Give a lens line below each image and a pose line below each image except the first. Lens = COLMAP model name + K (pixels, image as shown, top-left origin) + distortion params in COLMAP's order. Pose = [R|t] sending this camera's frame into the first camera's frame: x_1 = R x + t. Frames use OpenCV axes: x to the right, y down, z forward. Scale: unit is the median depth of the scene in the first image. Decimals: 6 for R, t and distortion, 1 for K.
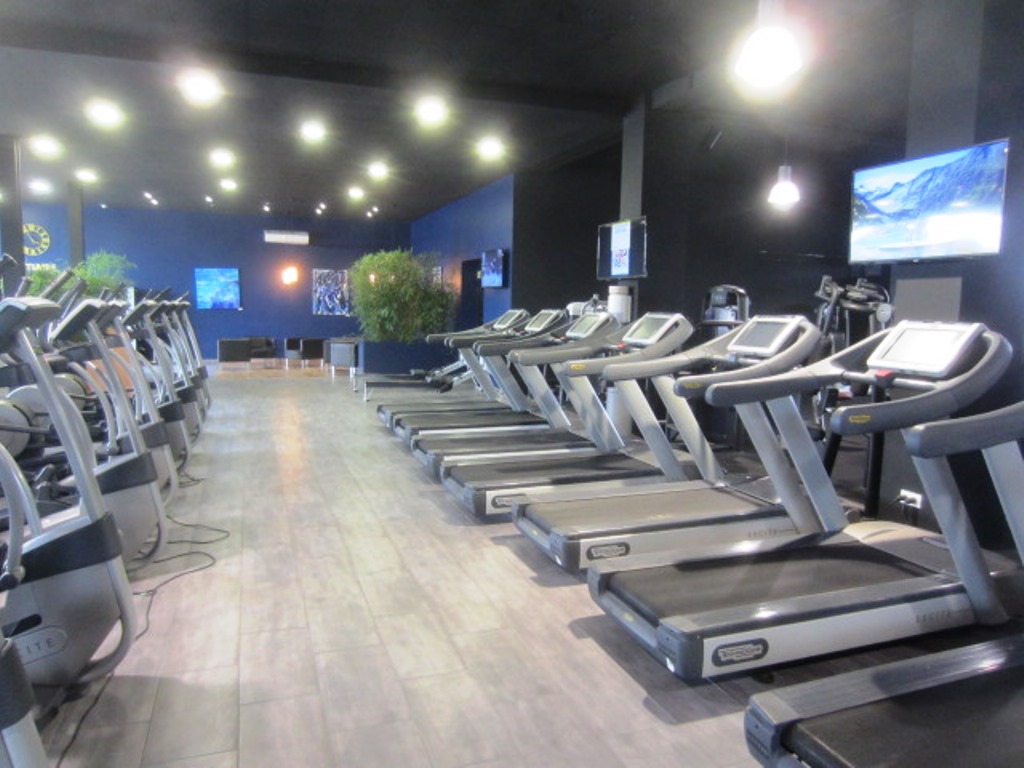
lens RADIAL K [[732.5, 0, 512.0], [0, 732.5, 384.0], [0, 0, 1]] dist [-0.024225, -0.000571]
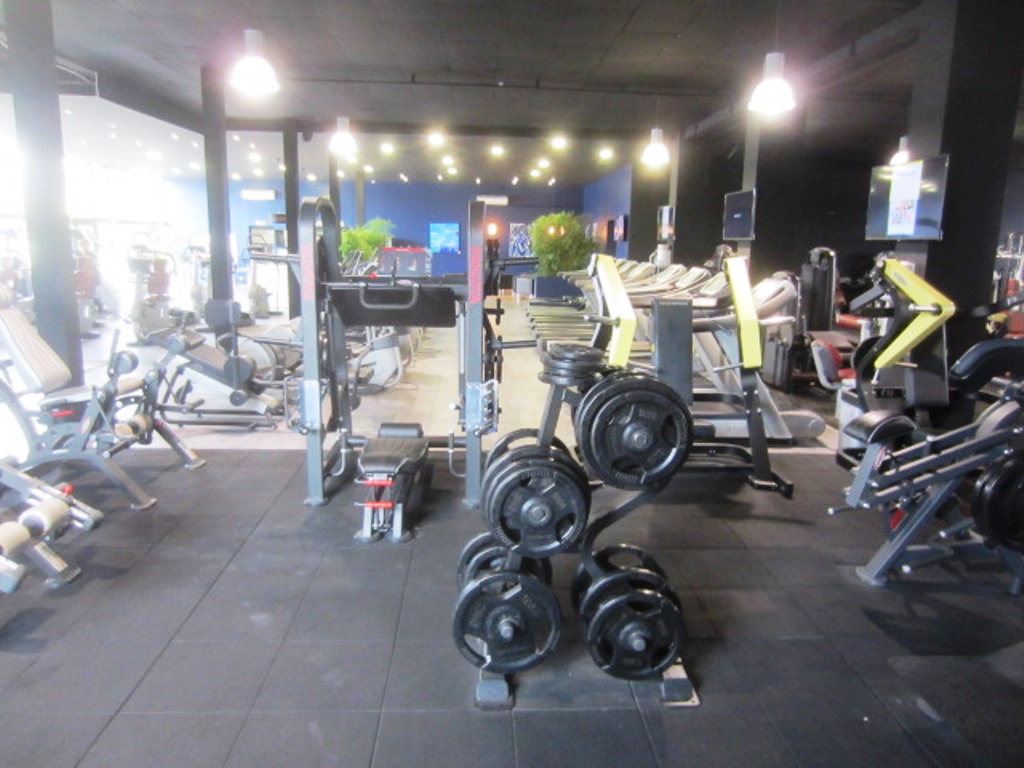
lens RADIAL K [[732.5, 0, 512.0], [0, 732.5, 384.0], [0, 0, 1]] dist [-0.024225, -0.000571]
pose [[0.956707, 0.059122, -0.284984, 0.171513], [-0.035831, 0.995628, 0.086264, 0.029290], [0.288838, -0.072318, 0.954643, -0.404674]]
